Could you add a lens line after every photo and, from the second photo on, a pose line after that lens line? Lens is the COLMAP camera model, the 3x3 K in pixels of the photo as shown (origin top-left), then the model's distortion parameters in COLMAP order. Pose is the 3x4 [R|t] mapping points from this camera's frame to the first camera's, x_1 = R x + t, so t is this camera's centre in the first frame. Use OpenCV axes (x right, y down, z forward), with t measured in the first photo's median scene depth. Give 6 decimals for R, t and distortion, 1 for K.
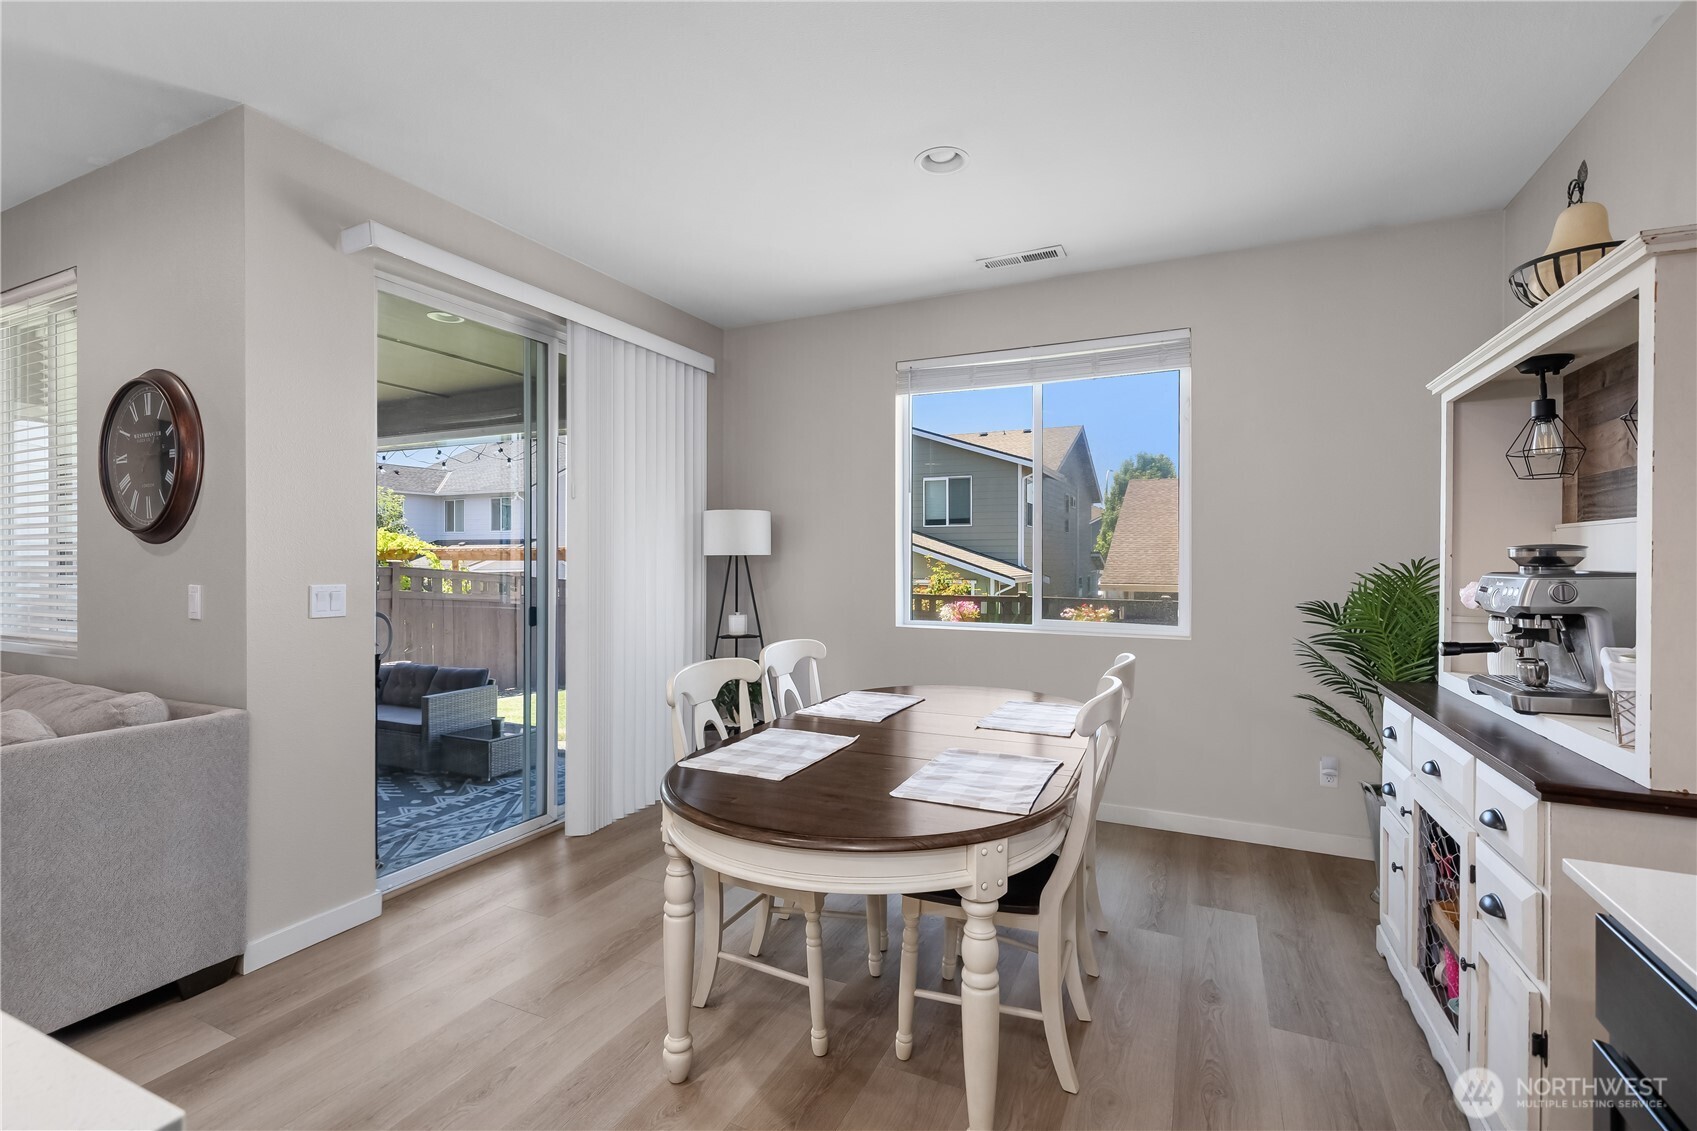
lens RADIAL K [[742.3, 0, 845.1], [0, 742.3, 559.7], [0, 0, 1]] dist [0.001898, 0.000317]
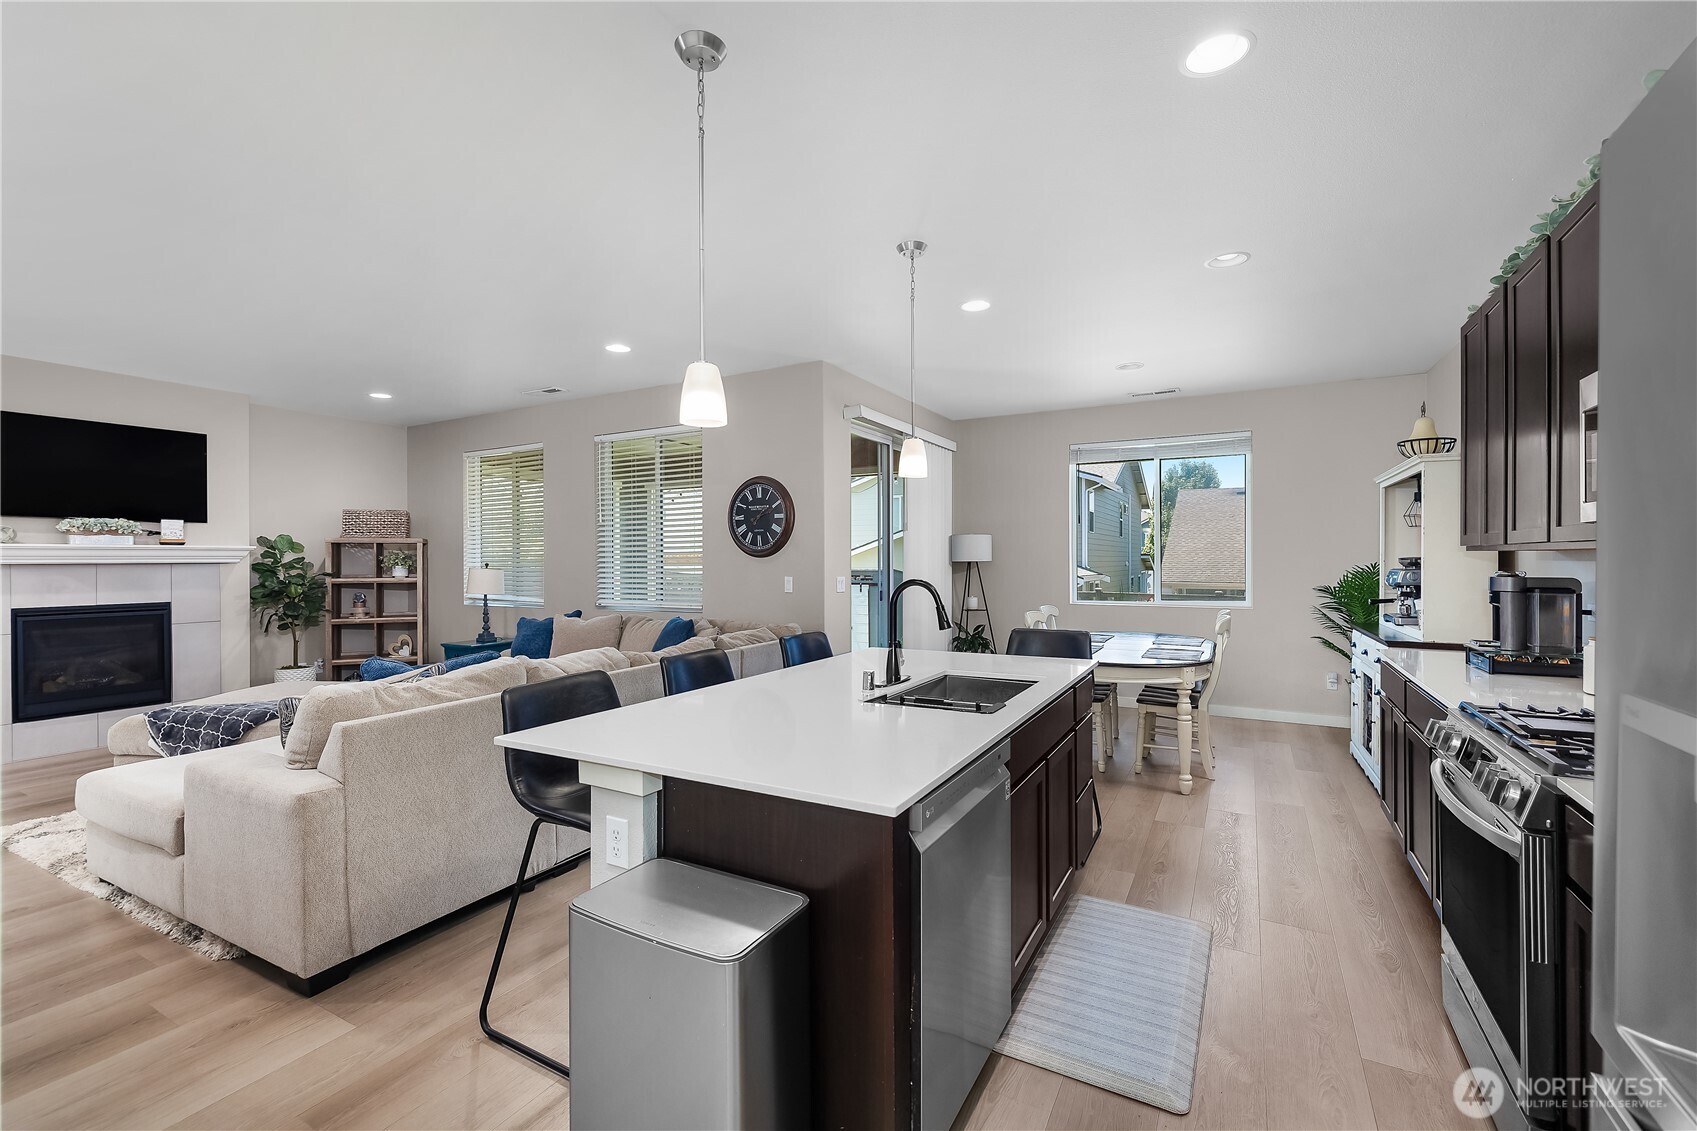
lens RADIAL K [[724.7, 0, 854.2], [0, 724.7, 564.6], [0, 0, 1]] dist [0.000197, 0.000565]
pose [[0.999098, -0.004134, -0.042263, -0.471090], [0.004296, 0.999984, 0.003729, -0.007991], [0.042247, -0.003907, 0.999100, -0.879068]]
